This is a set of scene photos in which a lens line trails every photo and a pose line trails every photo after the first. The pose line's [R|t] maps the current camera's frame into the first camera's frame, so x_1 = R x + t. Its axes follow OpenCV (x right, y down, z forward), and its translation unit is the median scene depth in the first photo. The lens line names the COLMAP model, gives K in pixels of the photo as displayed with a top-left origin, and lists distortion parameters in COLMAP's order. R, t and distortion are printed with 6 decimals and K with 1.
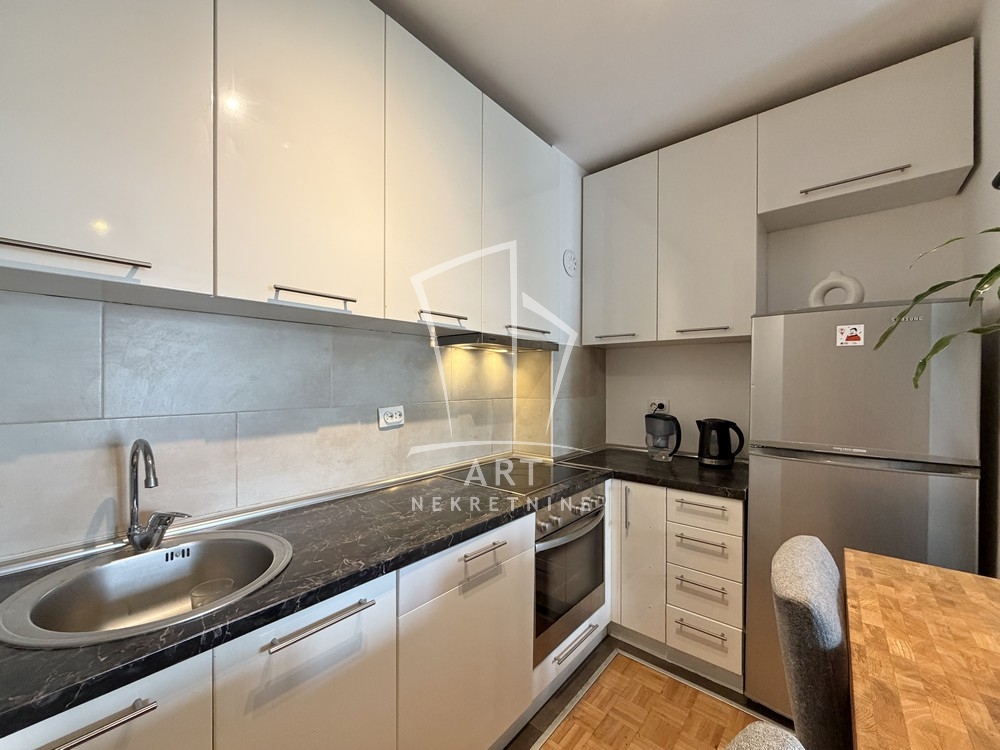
lens RADIAL K [[397.5, 0, 496.2], [0, 397.5, 383.4], [0, 0, 1]] dist [-0.002120, -0.001035]
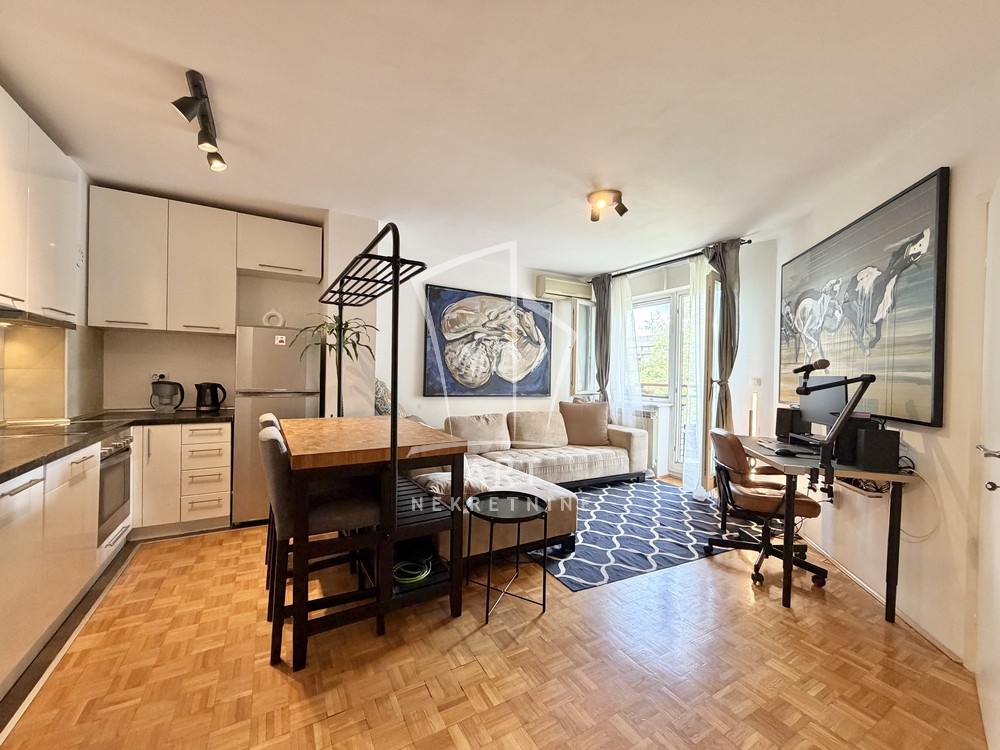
lens RADIAL K [[397.5, 0, 497.8], [0, 397.5, 376.6], [0, 0, 1]] dist [-0.002120, -0.001035]
pose [[0.323399, -0.004141, 0.946254, -0.649786], [-0.012807, 0.999880, 0.008753, 0.039507], [-0.946176, -0.014949, 0.323307, -0.695780]]
